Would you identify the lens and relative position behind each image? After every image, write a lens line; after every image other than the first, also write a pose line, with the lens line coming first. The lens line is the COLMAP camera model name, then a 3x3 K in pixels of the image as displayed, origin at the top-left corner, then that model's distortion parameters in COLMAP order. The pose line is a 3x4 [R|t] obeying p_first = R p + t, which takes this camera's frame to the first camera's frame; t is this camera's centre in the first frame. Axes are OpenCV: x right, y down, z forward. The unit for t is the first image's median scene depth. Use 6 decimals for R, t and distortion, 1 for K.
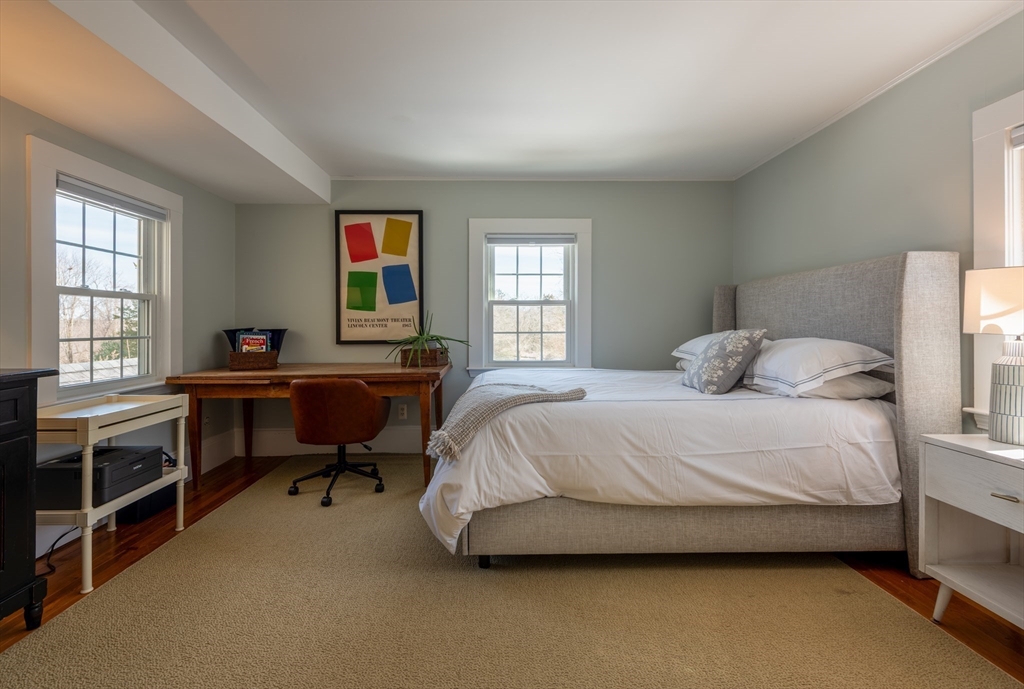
lens RADIAL K [[454.8, 0, 512.1], [0, 454.8, 320.2], [0, 0, 1]] dist [0.001846, -0.000271]
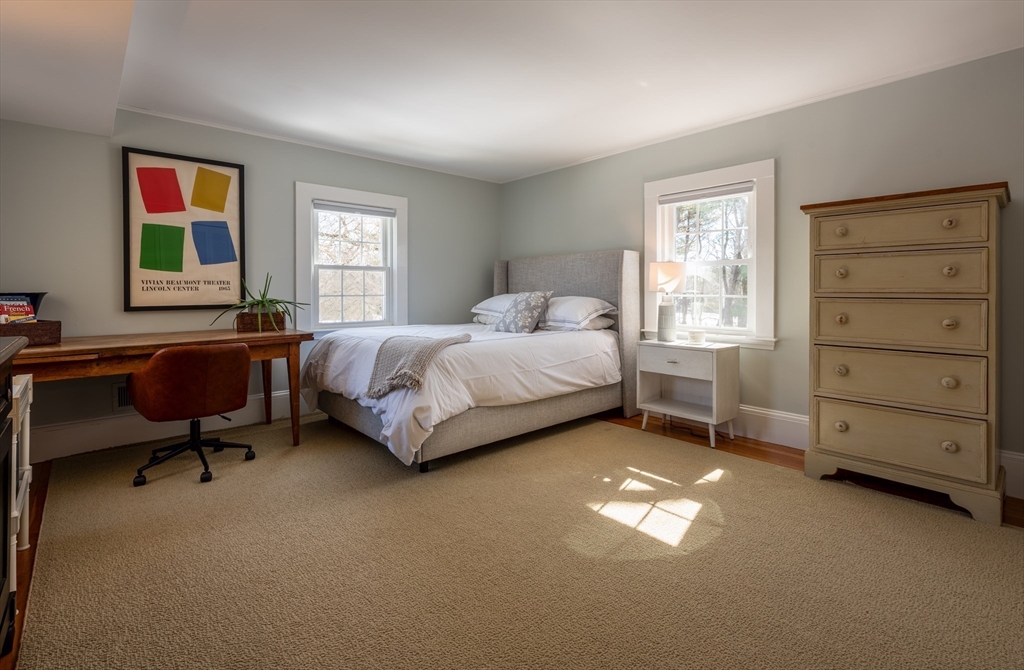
lens RADIAL K [[503.0, 0, 511.6], [0, 503.0, 288.5], [0, 0, 1]] dist [0.002282, 0.000215]
pose [[0.739653, 0.004189, 0.672975, -0.677691], [-0.006276, 0.999980, 0.000674, 0.010058], [-0.672959, -0.004723, 0.739665, -0.187943]]
